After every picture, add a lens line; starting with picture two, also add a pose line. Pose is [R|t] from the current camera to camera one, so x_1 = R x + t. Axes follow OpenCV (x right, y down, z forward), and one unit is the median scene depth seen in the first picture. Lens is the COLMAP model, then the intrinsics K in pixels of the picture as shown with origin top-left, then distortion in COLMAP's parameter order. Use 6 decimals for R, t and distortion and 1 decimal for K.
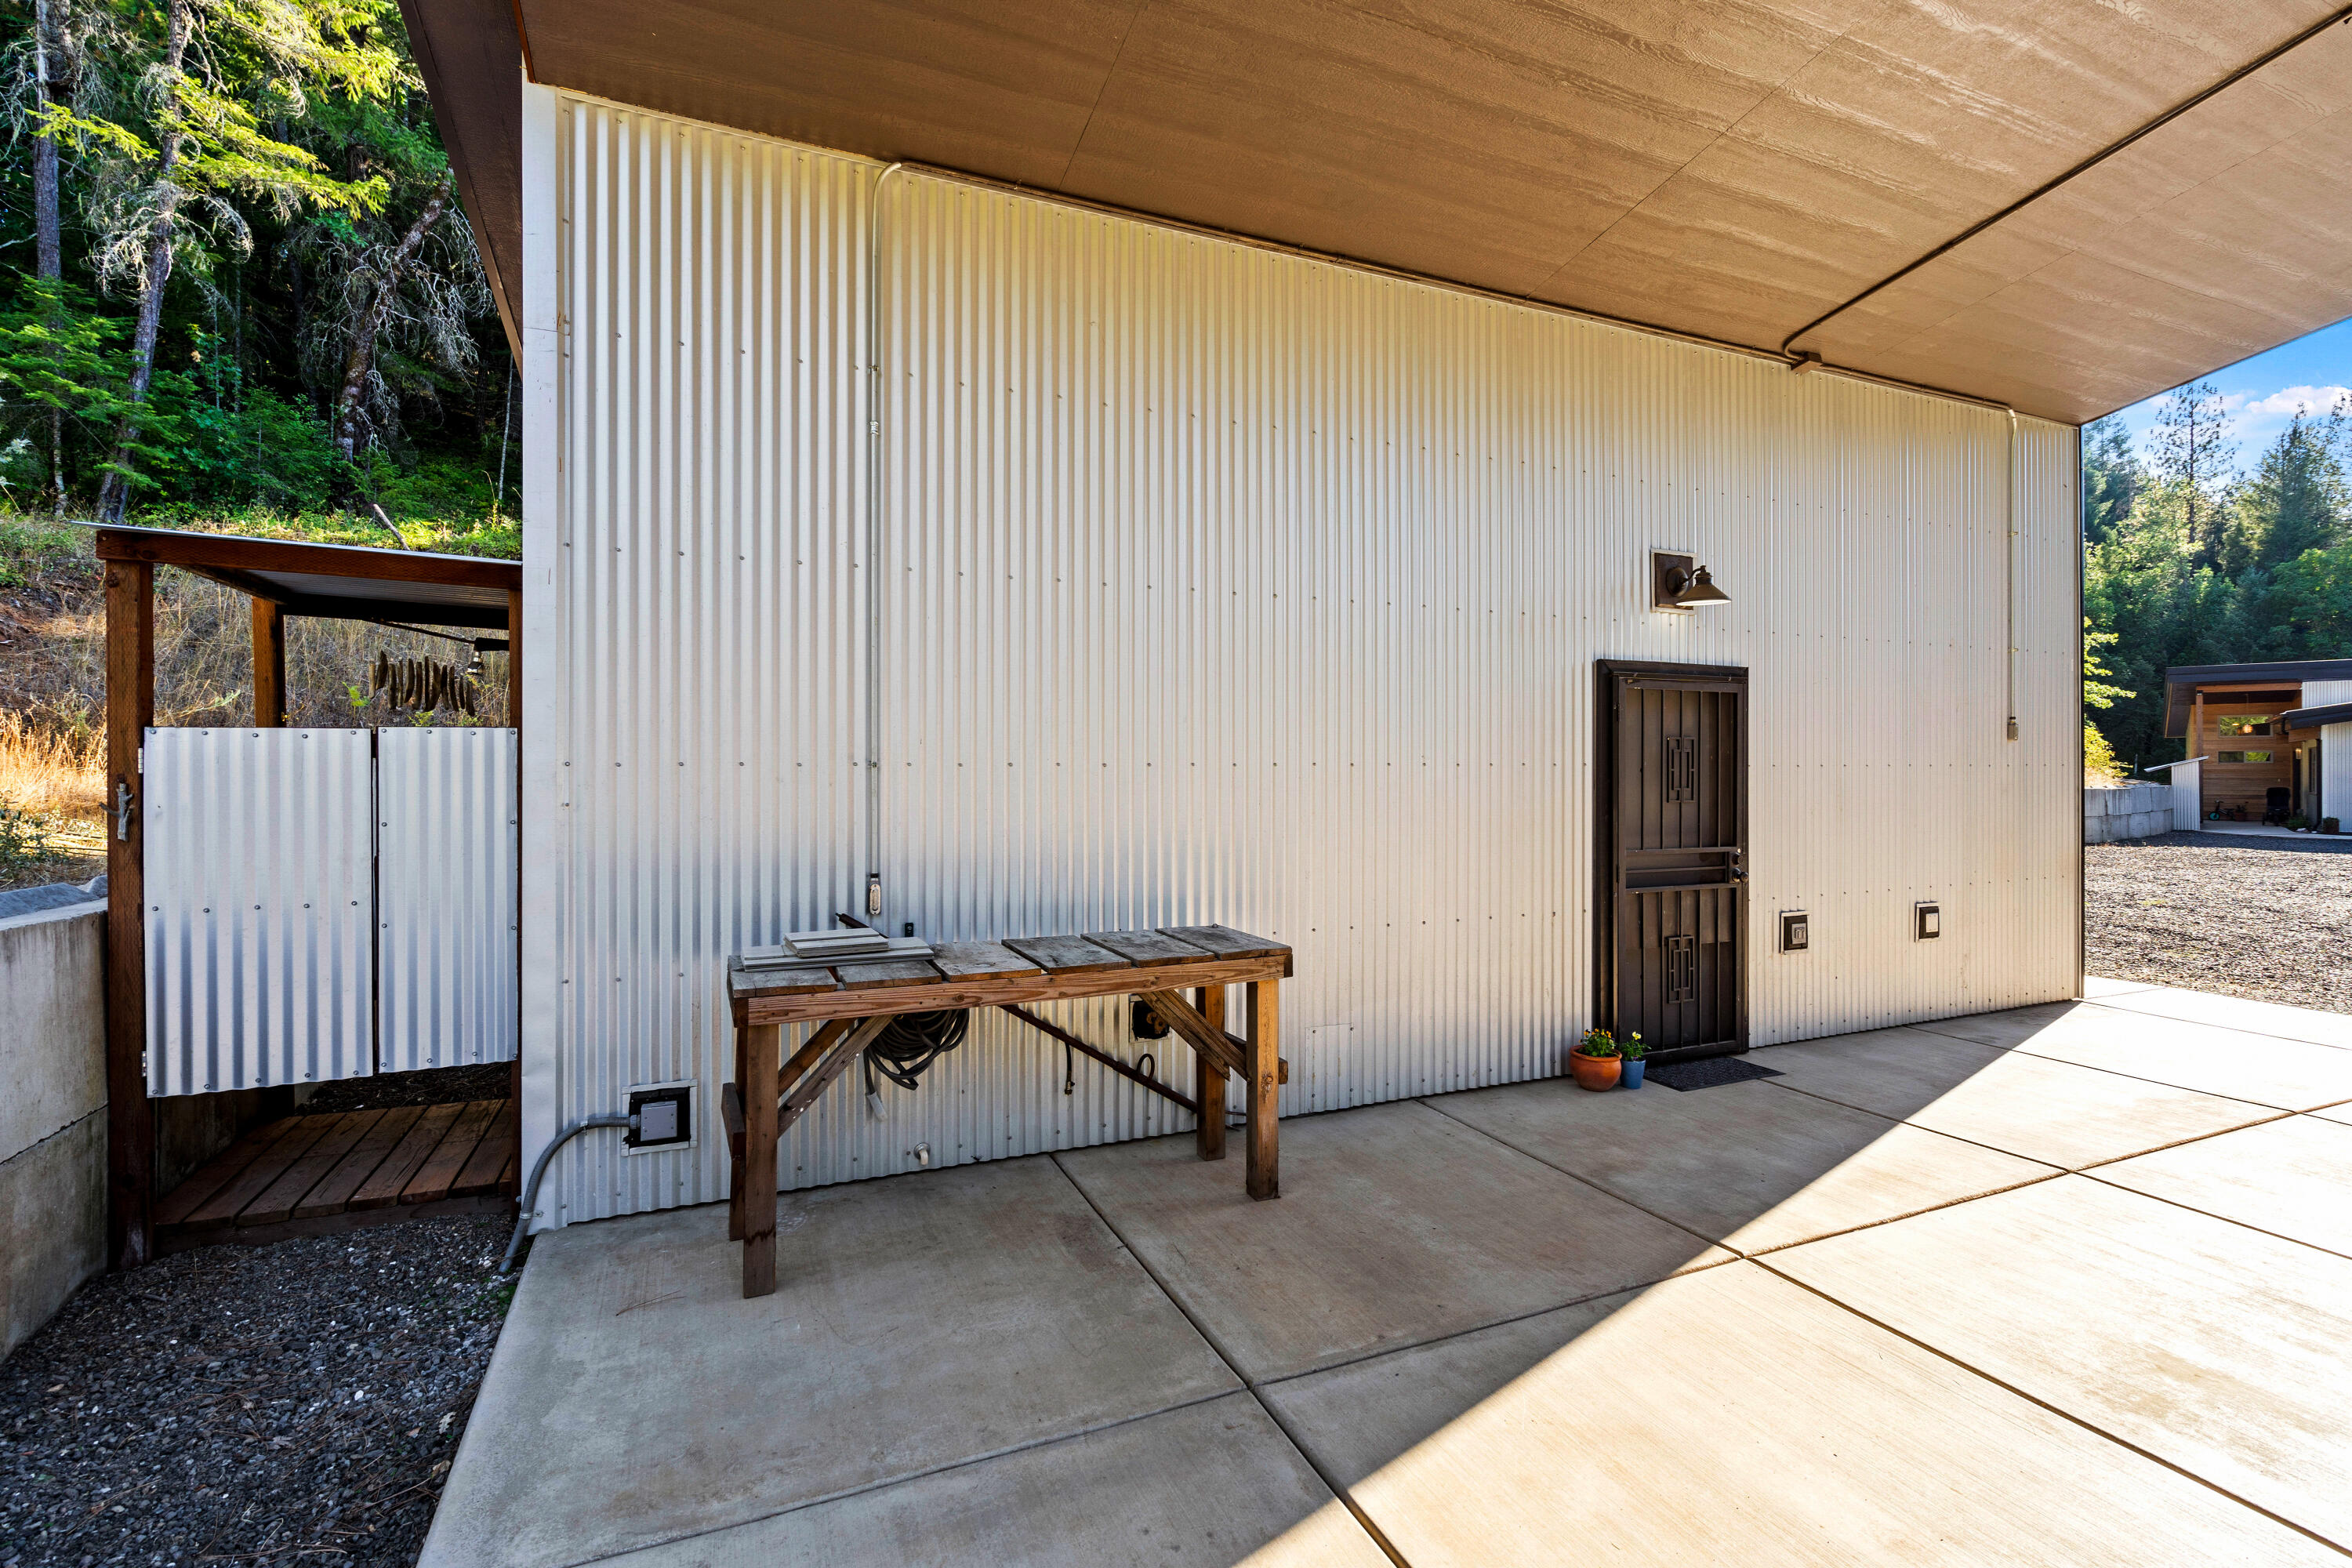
lens RADIAL K [[1075.9, 0, 1178.6], [0, 1075.9, 764.6], [0, 0, 1]] dist [-0.005996, 0.002431]
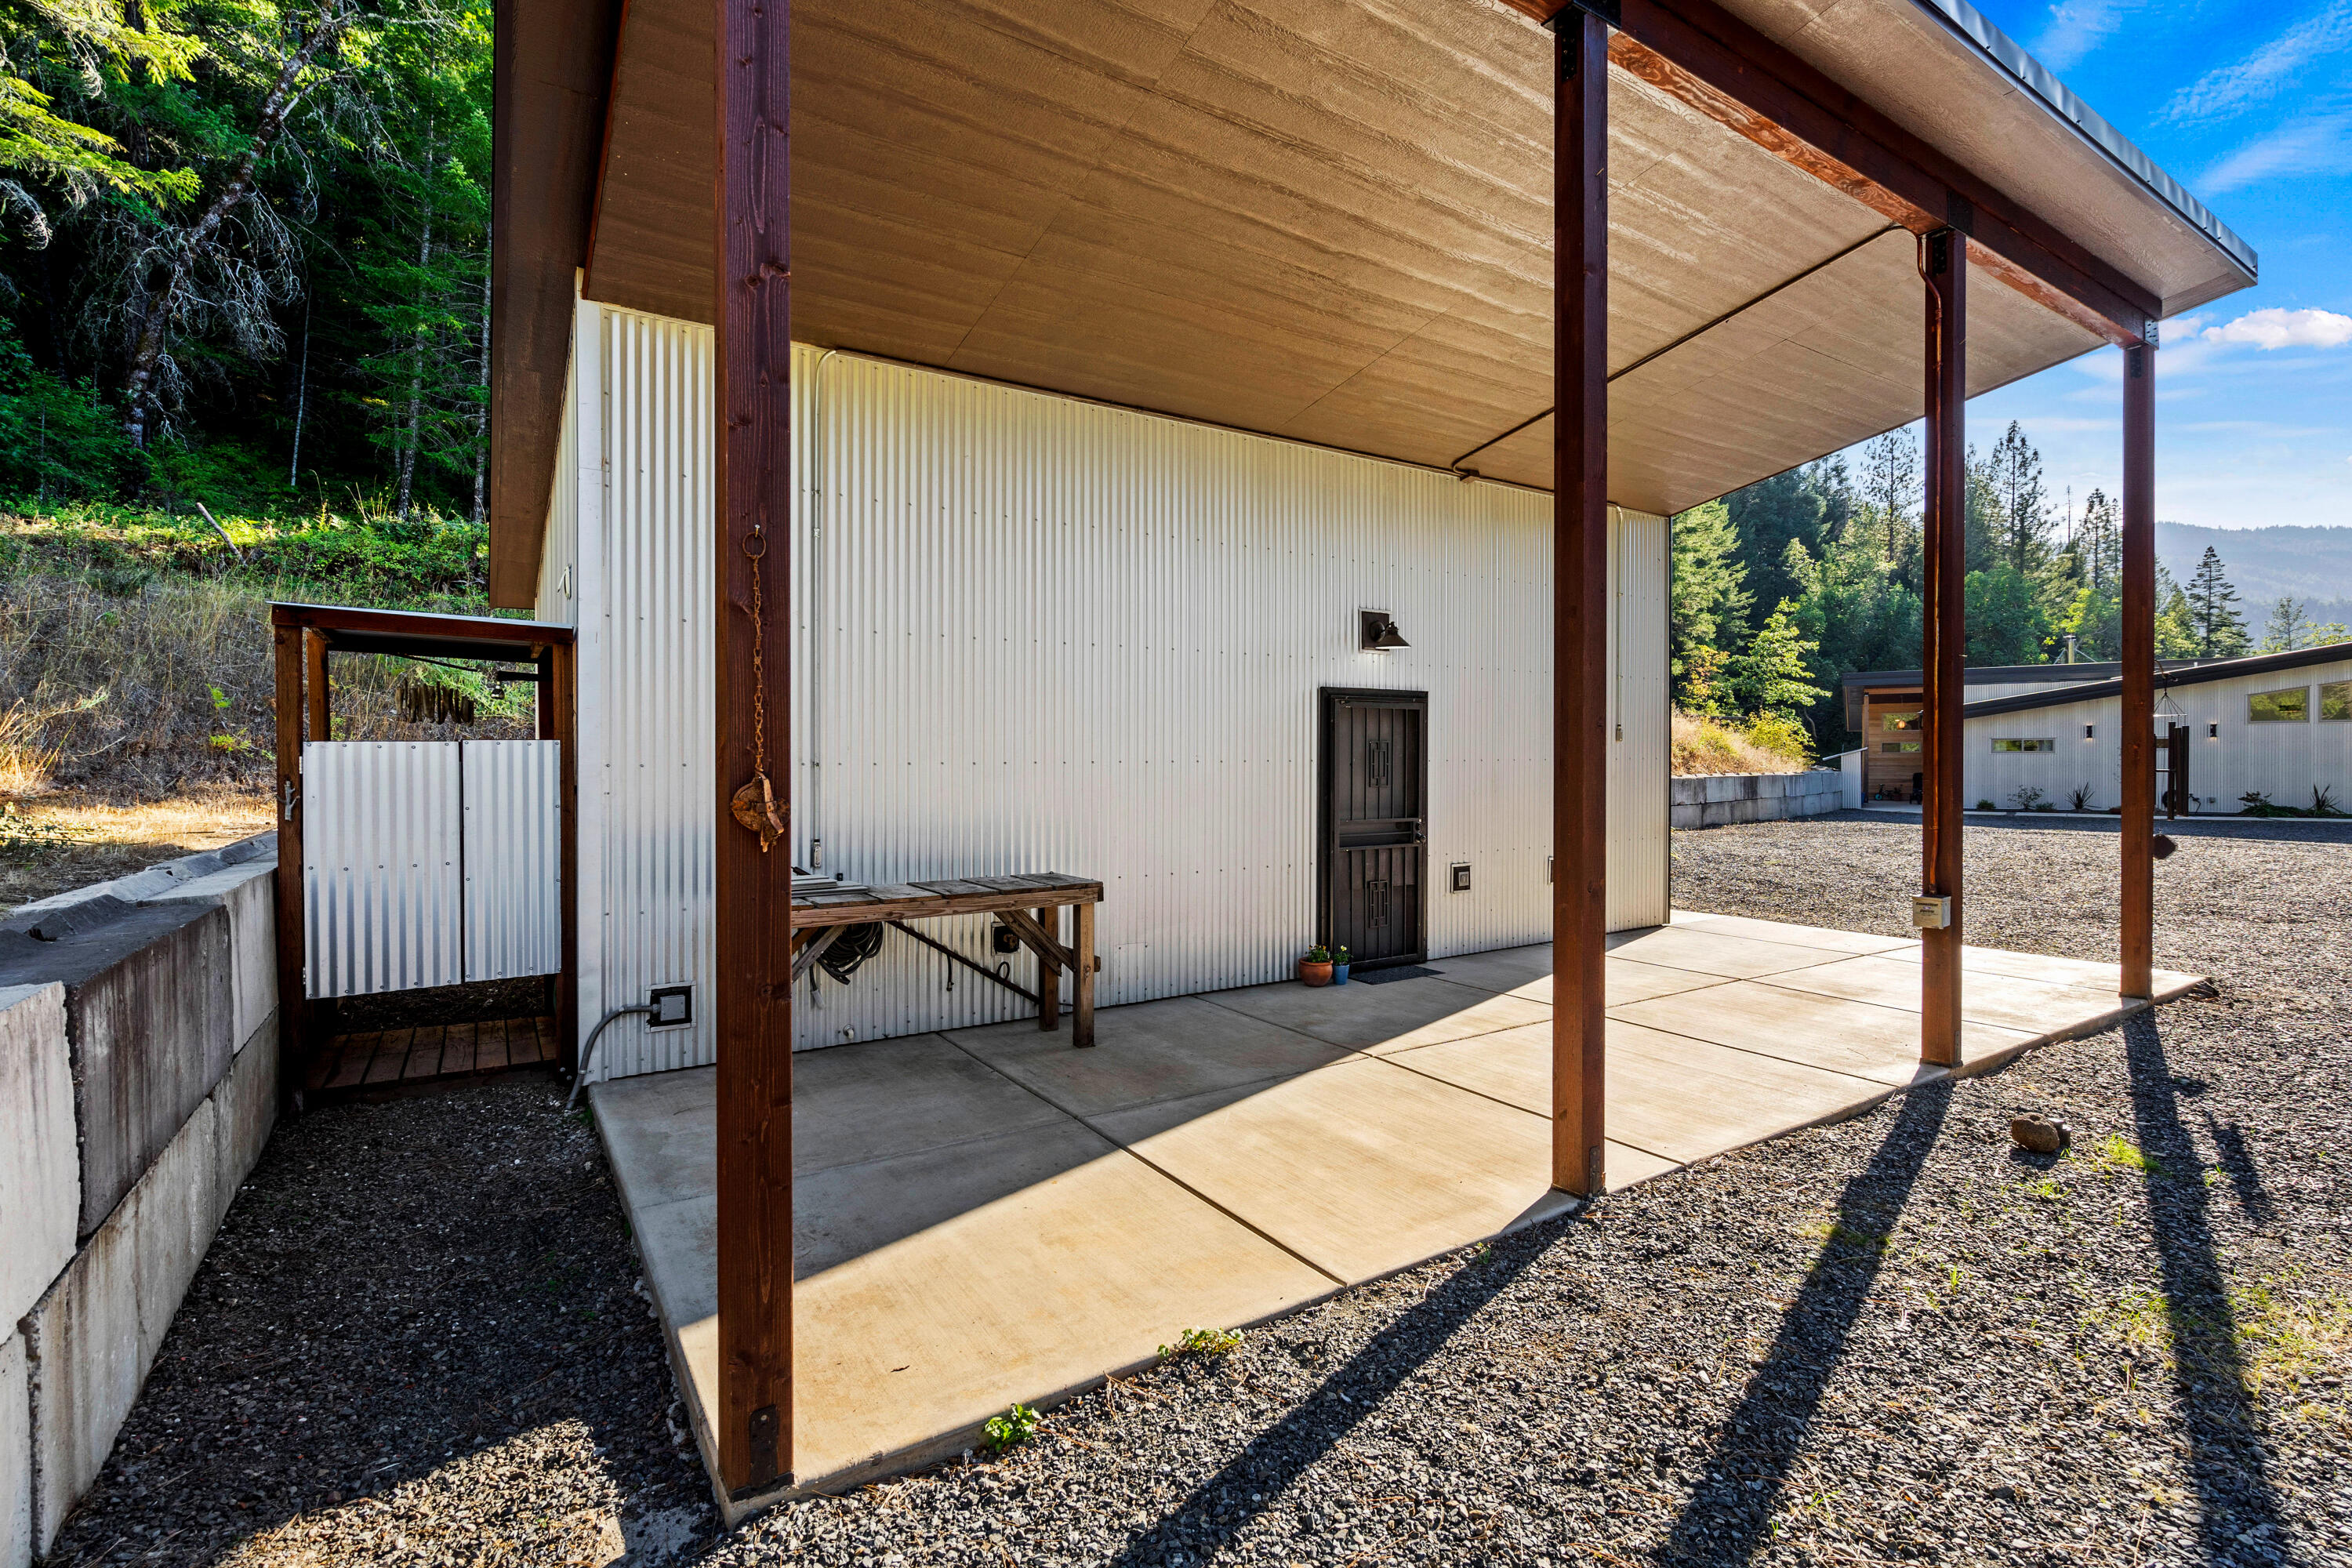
lens RADIAL K [[1075.9, 0, 1219.6], [0, 1075.9, 717.9], [0, 0, 1]] dist [-0.005996, 0.002431]
pose [[0.979463, 0.004390, 0.201575, -0.037190], [0.002622, 0.999401, -0.034505, -0.010100], [-0.201606, 0.034325, 0.978865, -0.479438]]
